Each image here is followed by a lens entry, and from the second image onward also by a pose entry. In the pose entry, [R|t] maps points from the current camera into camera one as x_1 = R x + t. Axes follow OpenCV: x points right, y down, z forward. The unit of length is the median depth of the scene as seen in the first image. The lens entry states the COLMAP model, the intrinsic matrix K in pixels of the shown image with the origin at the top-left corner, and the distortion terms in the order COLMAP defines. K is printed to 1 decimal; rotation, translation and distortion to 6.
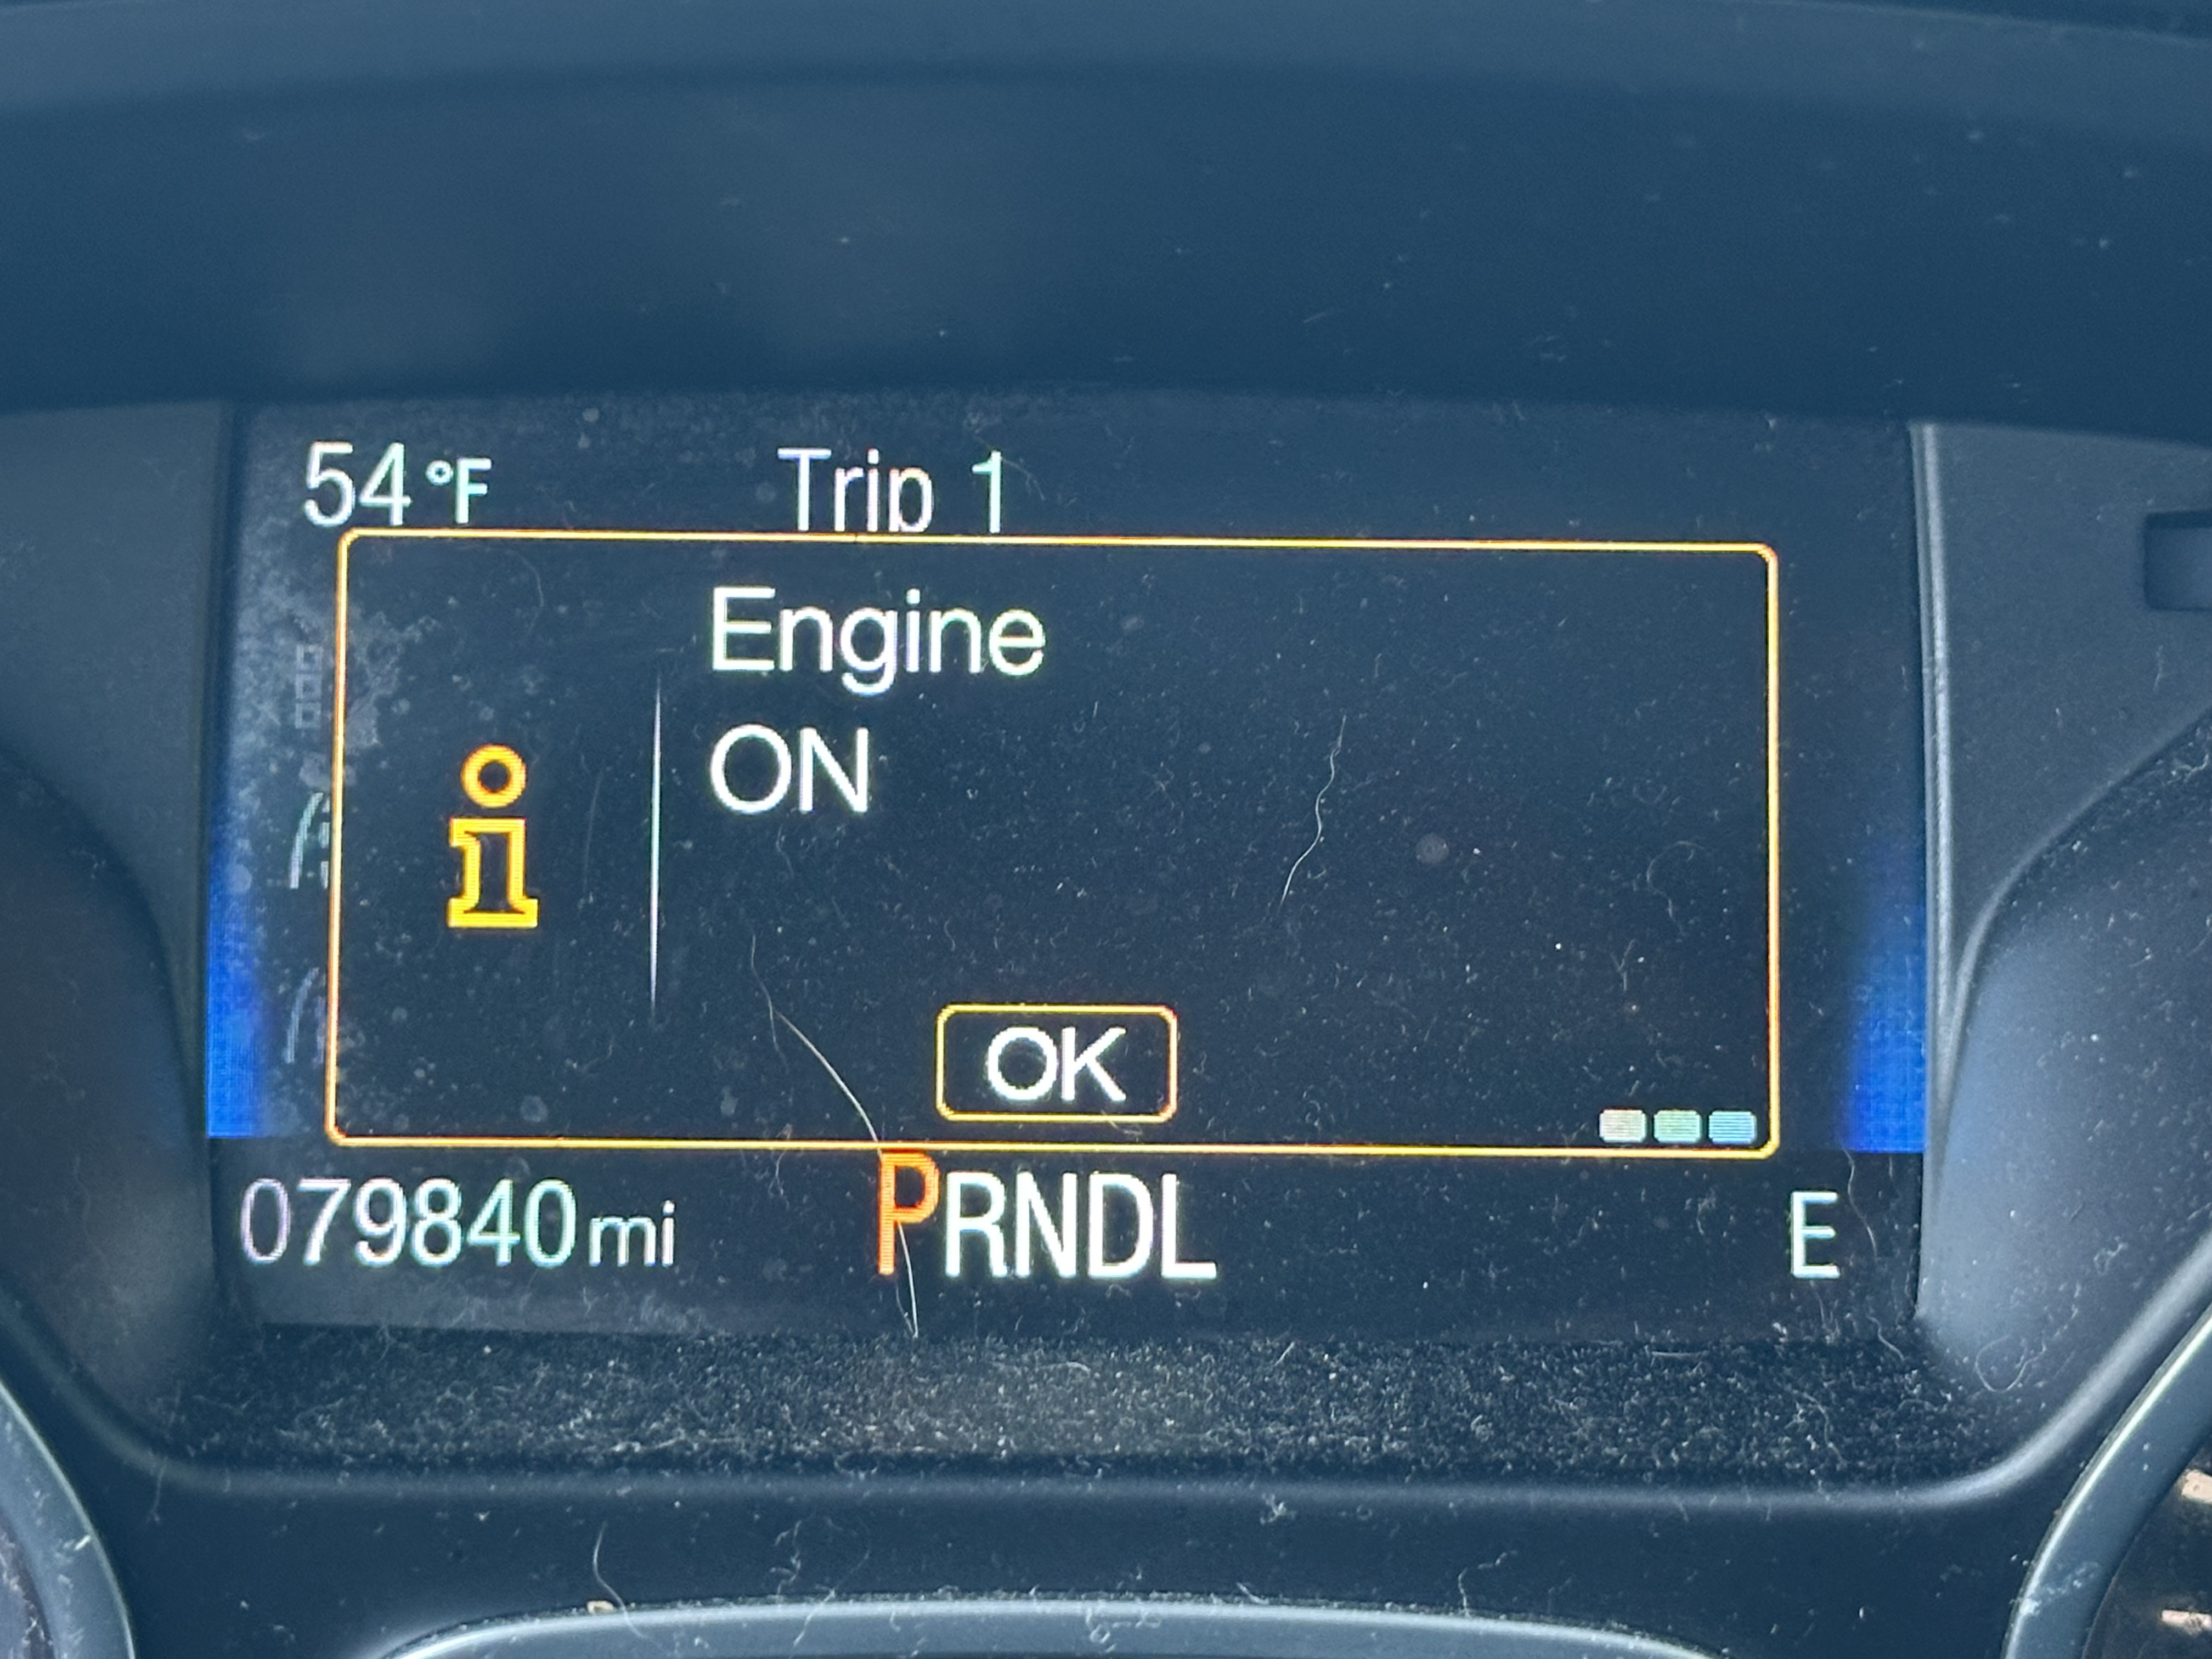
lens RADIAL K [[5197.5, 0, 1106.0], [0, 5197.5, 829.5], [0, 0, 1]] dist [0.031086, 0.286643]
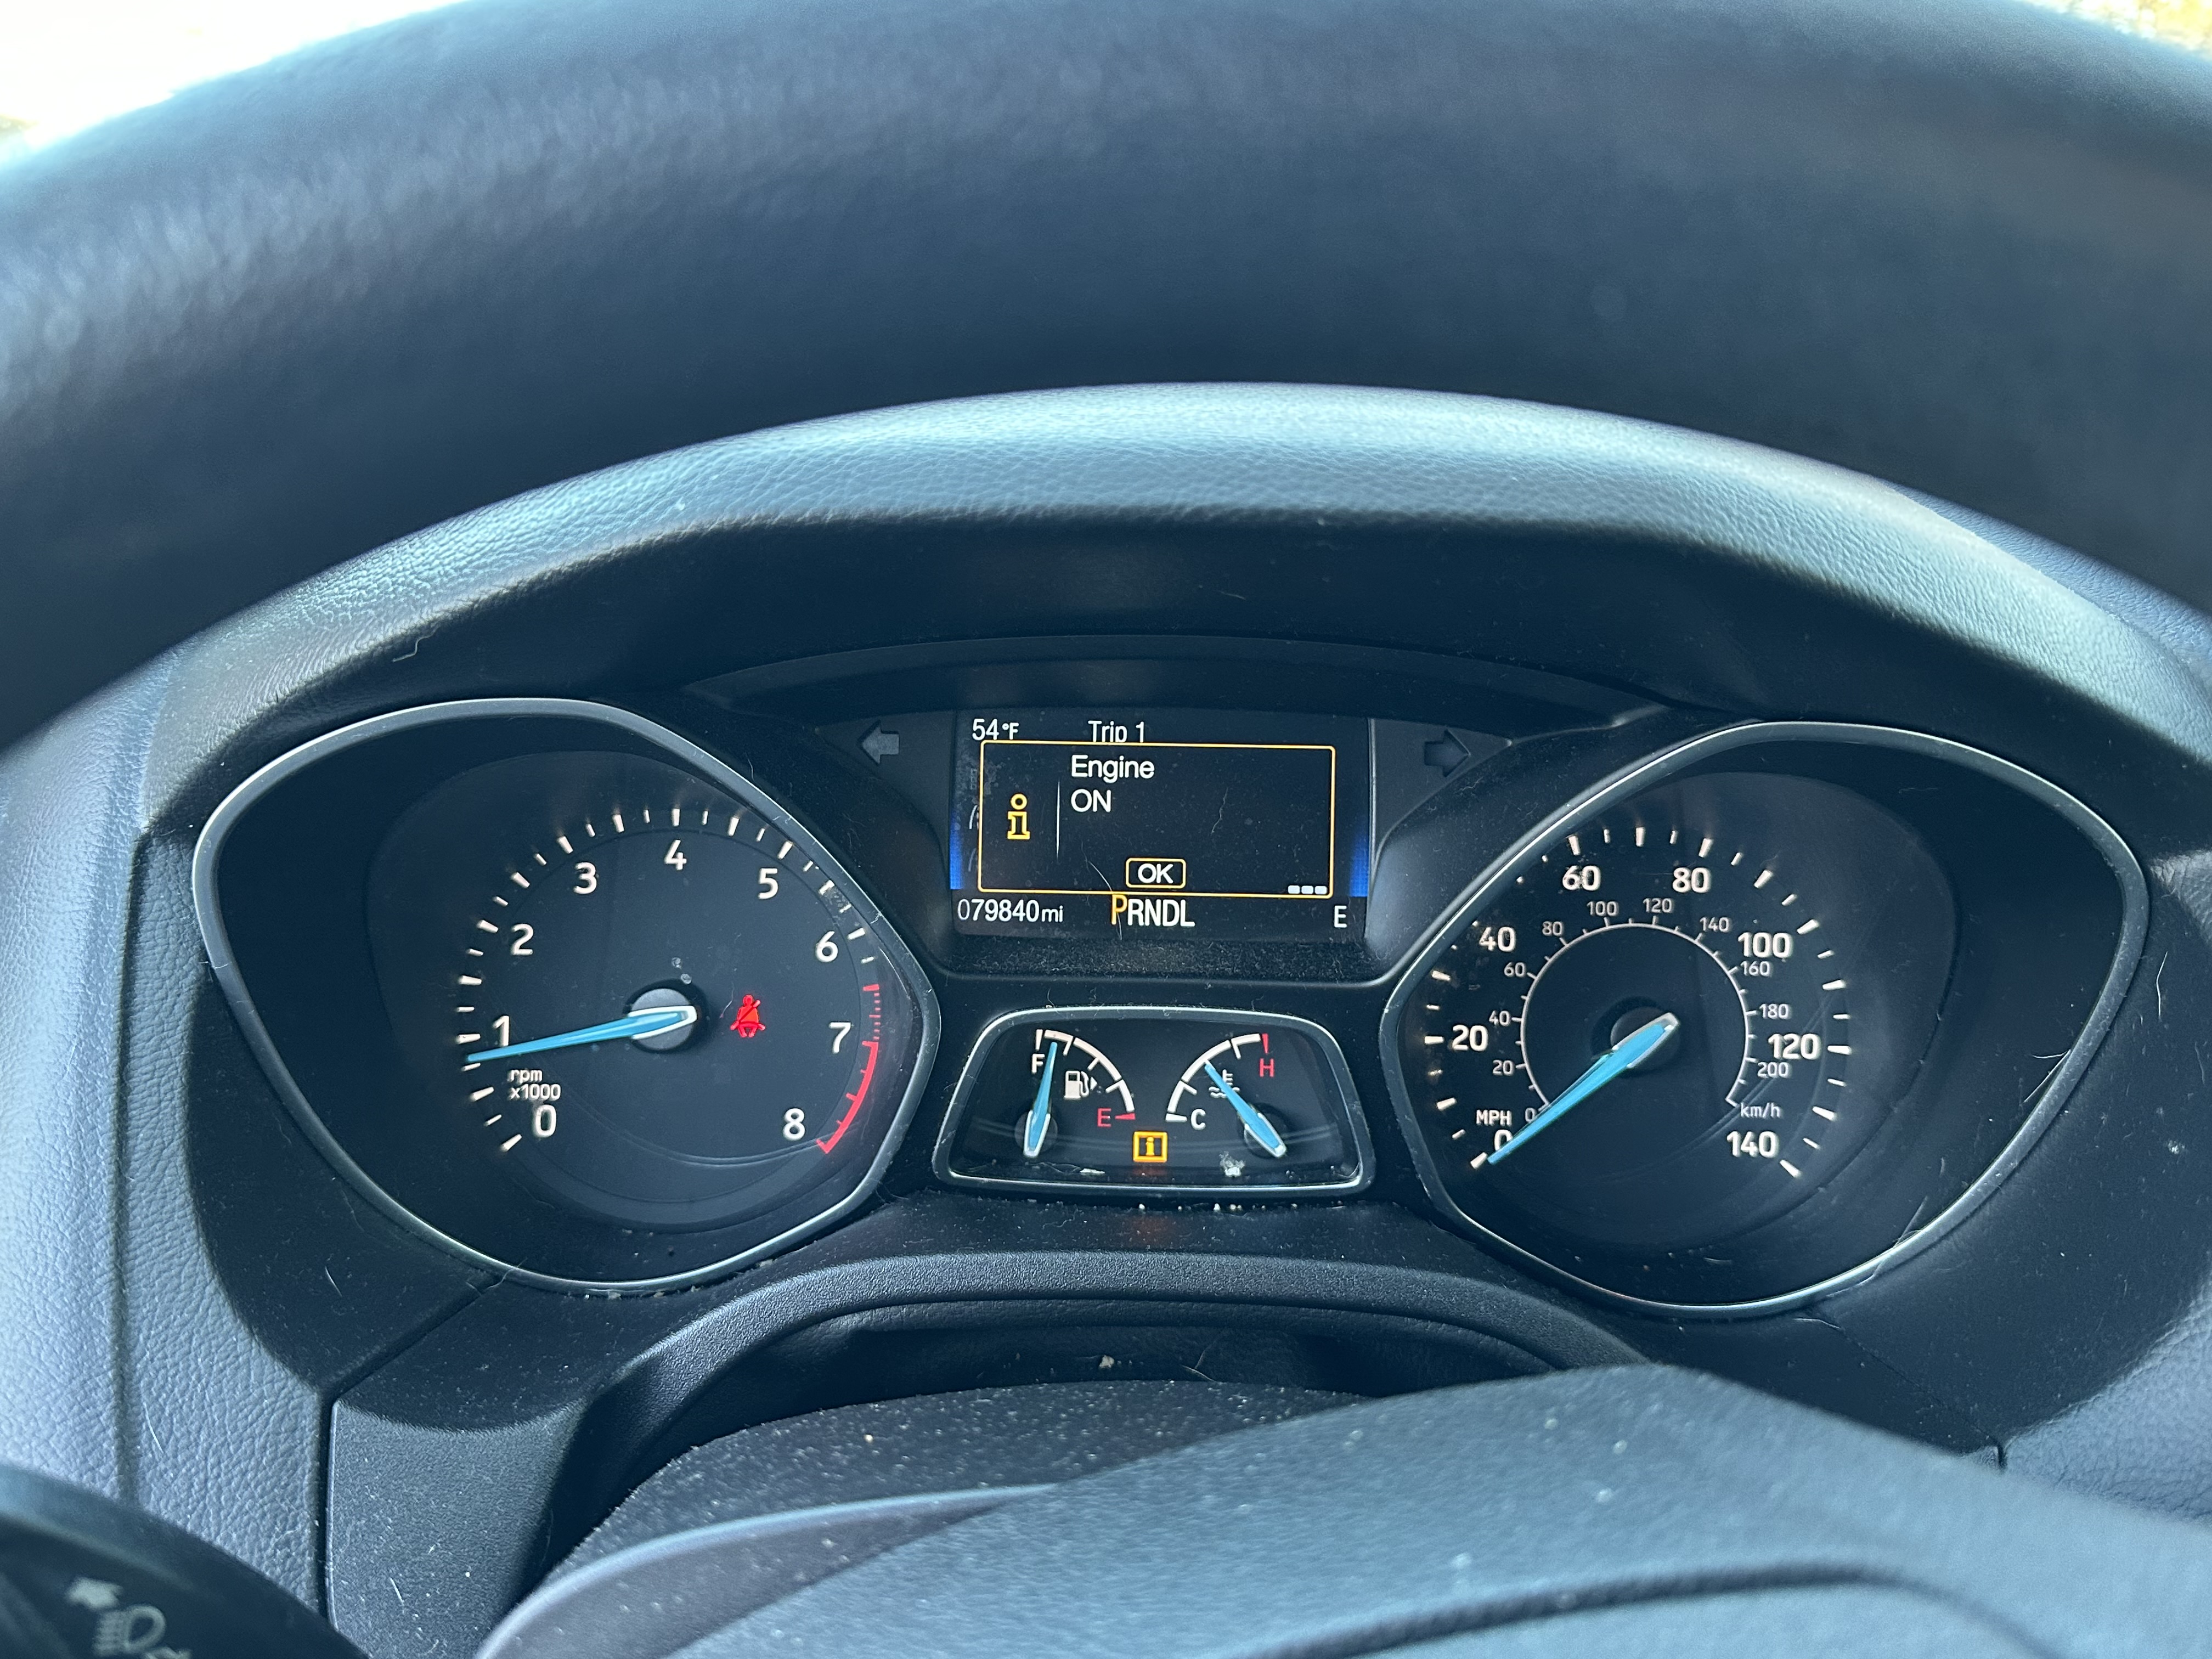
lens RADIAL K [[1687.6, 0, 1106.0], [0, 1687.6, 829.5], [0, 0, 1]] dist [0.006554, 0.000181]
pose [[0.999675, 0.009743, -0.023573, -0.017772], [-0.008050, 0.997455, 0.070850, -0.083442], [0.024203, -0.070637, 0.997208, -0.325733]]
